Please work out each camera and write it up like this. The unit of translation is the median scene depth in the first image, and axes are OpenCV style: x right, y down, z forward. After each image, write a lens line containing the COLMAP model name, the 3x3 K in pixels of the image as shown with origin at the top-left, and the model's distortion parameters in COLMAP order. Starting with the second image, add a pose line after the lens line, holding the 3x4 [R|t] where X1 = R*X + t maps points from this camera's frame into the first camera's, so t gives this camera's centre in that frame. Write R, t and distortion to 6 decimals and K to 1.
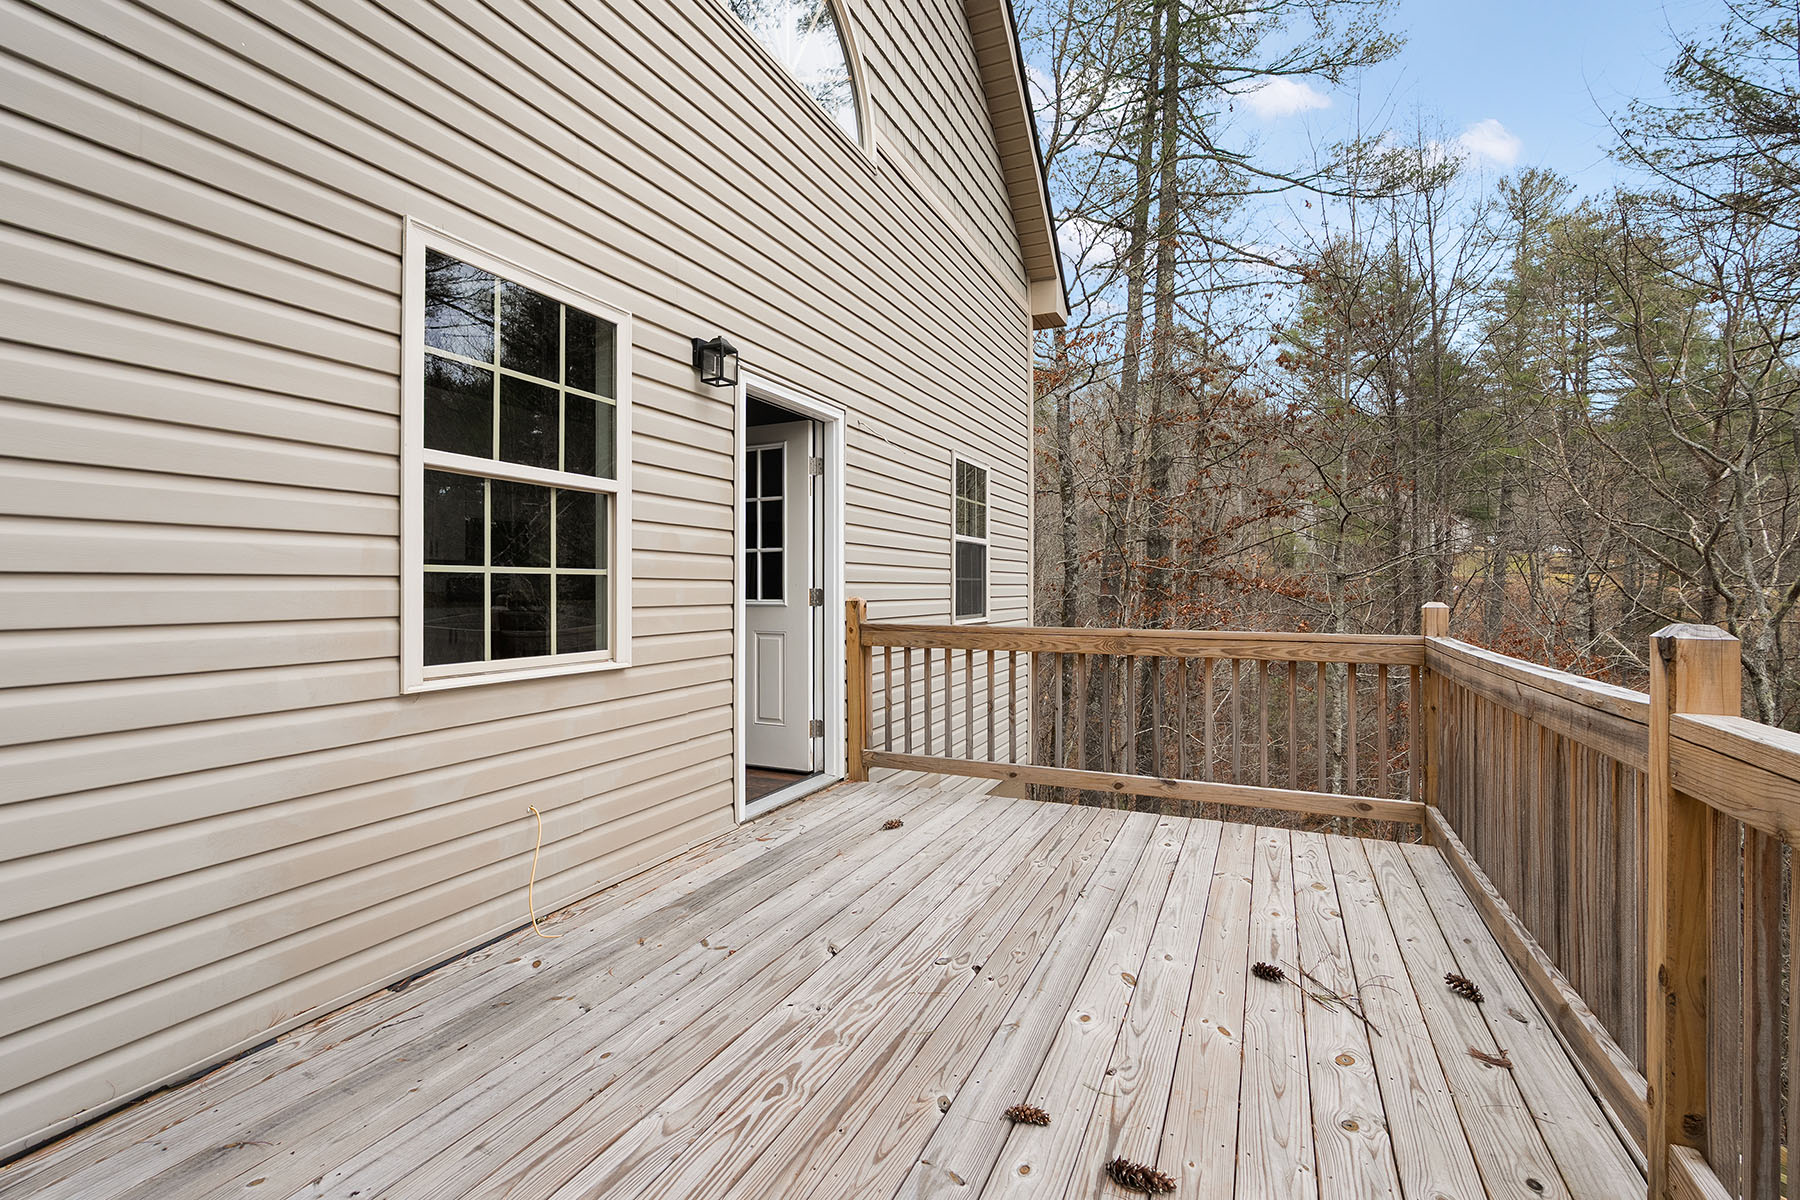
lens RADIAL K [[815.8, 0, 899.6], [0, 815.8, 594.4], [0, 0, 1]] dist [-0.003133, 0.000294]
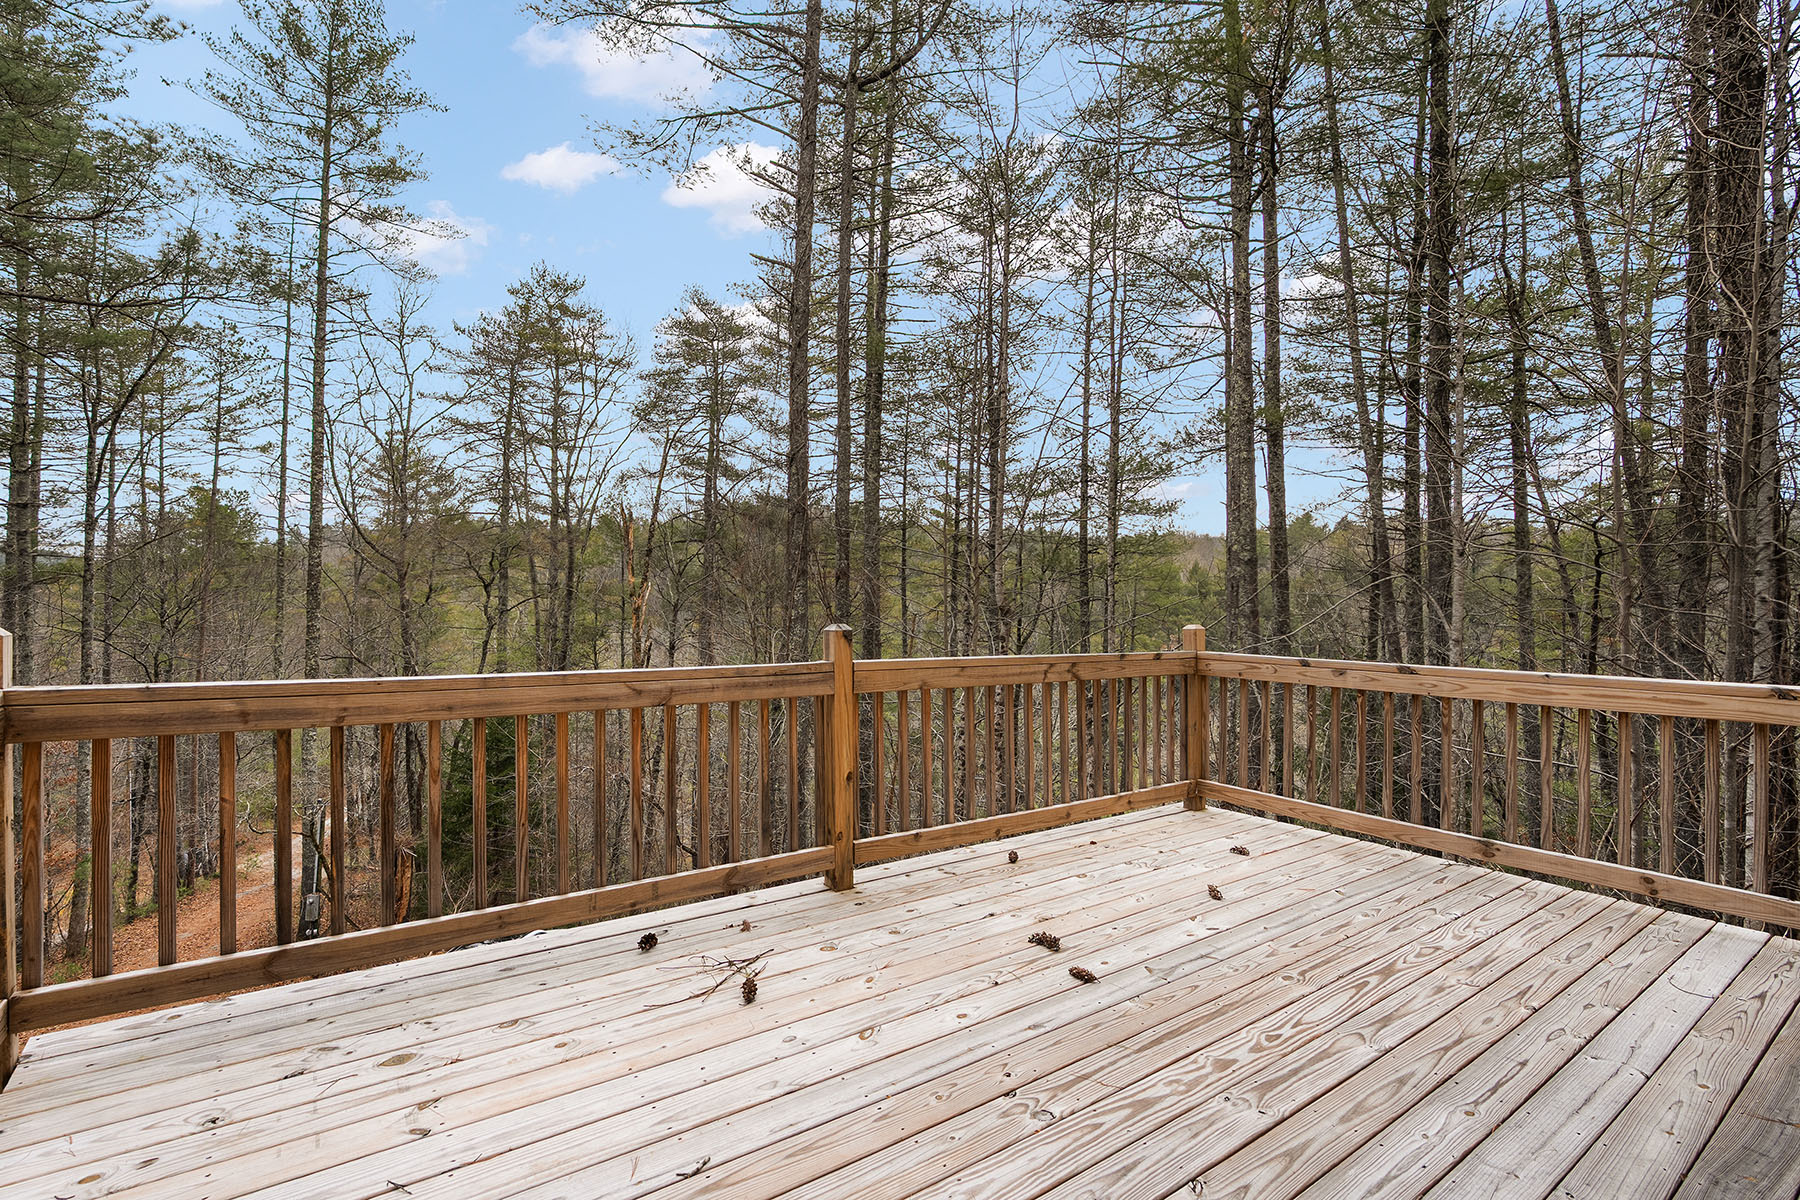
lens RADIAL K [[815.8, 0, 899.6], [0, 815.8, 594.4], [0, 0, 1]] dist [-0.003133, 0.000294]
pose [[-0.861808, -0.009239, 0.507151, -0.226624], [-0.010830, 0.999941, -0.000187, -0.031280], [-0.507119, -0.005653, -0.861857, 1.861067]]
